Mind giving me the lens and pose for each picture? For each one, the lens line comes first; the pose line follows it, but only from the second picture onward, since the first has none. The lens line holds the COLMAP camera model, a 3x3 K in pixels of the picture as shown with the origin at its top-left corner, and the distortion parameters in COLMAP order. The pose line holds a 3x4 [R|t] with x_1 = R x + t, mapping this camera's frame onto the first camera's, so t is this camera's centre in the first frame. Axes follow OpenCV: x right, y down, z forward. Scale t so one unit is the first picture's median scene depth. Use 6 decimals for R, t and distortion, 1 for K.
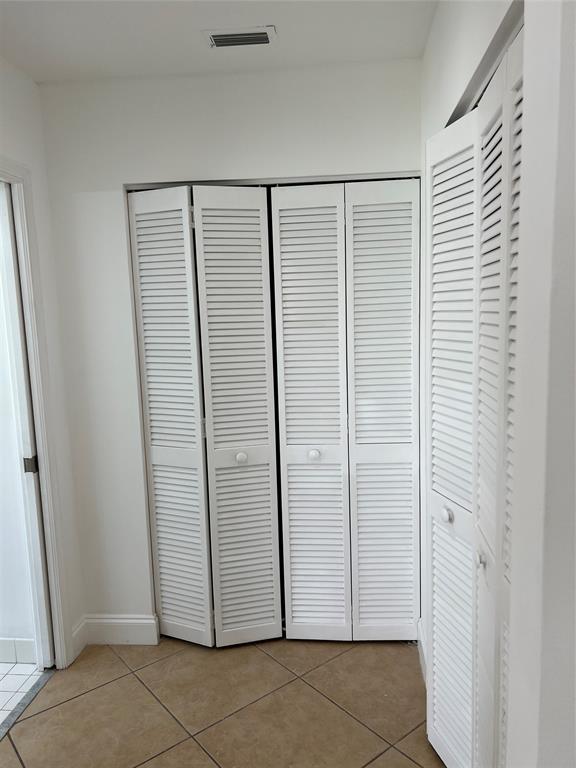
lens RADIAL K [[573.8, 0, 293.0], [0, 573.8, 382.4], [0, 0, 1]] dist [0.060203, -0.065391]
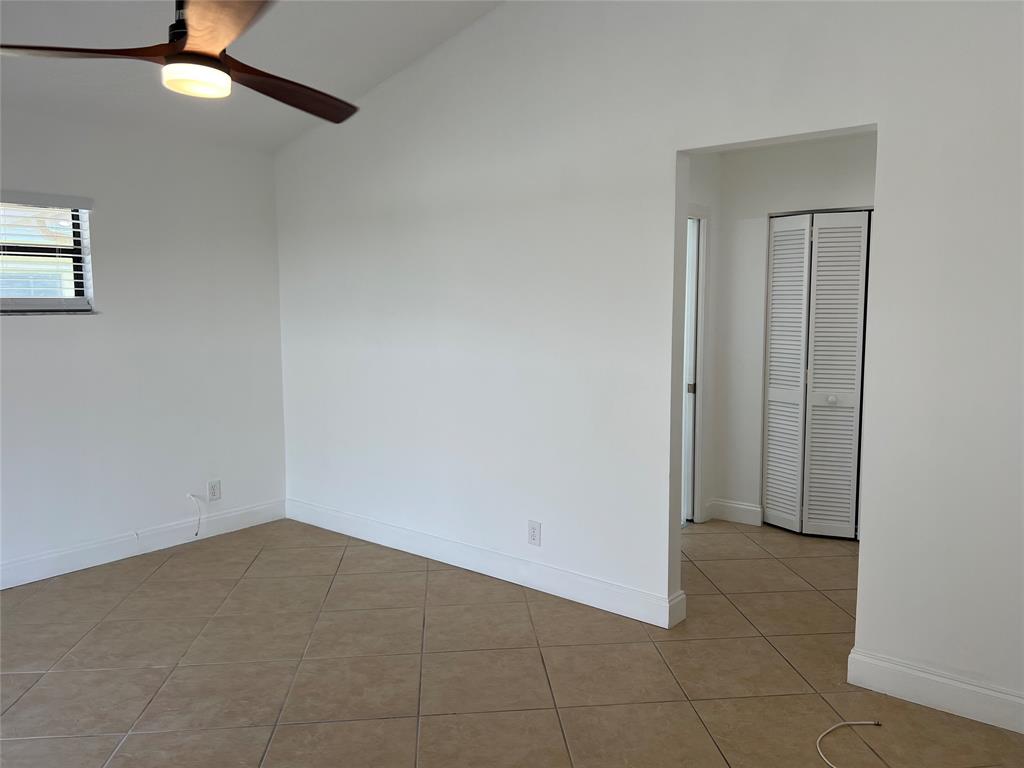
lens RADIAL K [[765.0, 0, 511.1], [0, 765.0, 379.7], [0, 0, 1]] dist [0.060203, -0.065391]
pose [[0.820983, 0.086331, -0.564388, 0.329844], [-0.096737, 0.995243, 0.011519, 0.135815], [0.562698, 0.045140, 0.825429, -1.018946]]
